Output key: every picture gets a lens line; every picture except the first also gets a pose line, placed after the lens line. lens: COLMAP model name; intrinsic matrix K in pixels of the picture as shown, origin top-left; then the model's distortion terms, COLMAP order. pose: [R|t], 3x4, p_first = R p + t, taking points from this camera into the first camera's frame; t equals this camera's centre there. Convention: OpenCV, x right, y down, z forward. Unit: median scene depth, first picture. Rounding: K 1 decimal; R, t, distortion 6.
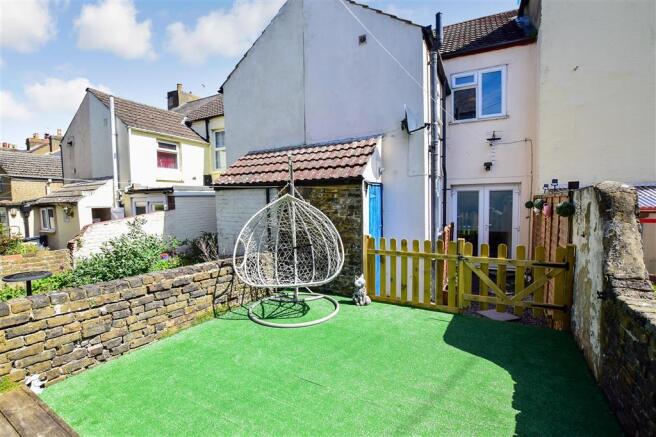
lens RADIAL K [[290.8, 0, 328.0], [0, 290.8, 218.5], [0, 0, 1]] dist [-0.036477, 0.000210]
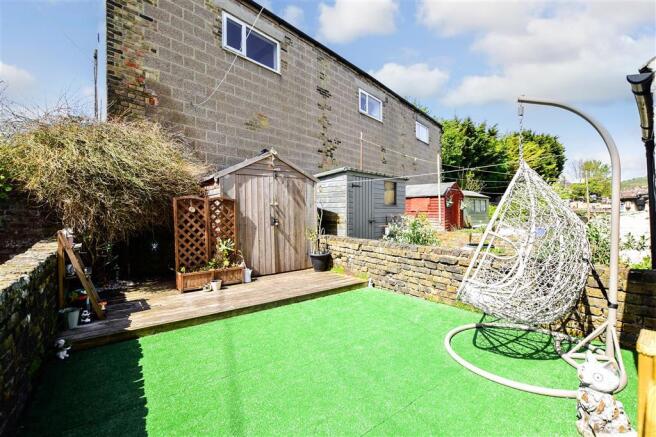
lens RADIAL K [[290.8, 0, 328.0], [0, 290.8, 218.5], [0, 0, 1]] dist [-0.036477, 0.000210]
pose [[-0.413417, 0.029388, -0.910067, 0.663435], [-0.025489, 0.998714, 0.043829, 0.024754], [0.910185, 0.041317, -0.412137, 1.024929]]
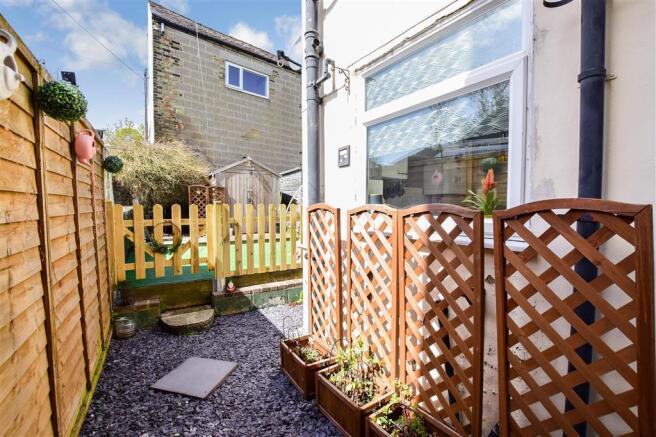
lens RADIAL K [[290.8, 0, 328.0], [0, 290.8, 218.5], [0, 0, 1]] dist [-0.036477, 0.000210]
pose [[-0.516250, 0.044084, -0.855303, 1.260171], [-0.041866, 0.996181, 0.076615, 0.047039], [0.855414, 0.075361, -0.512433, 2.162066]]
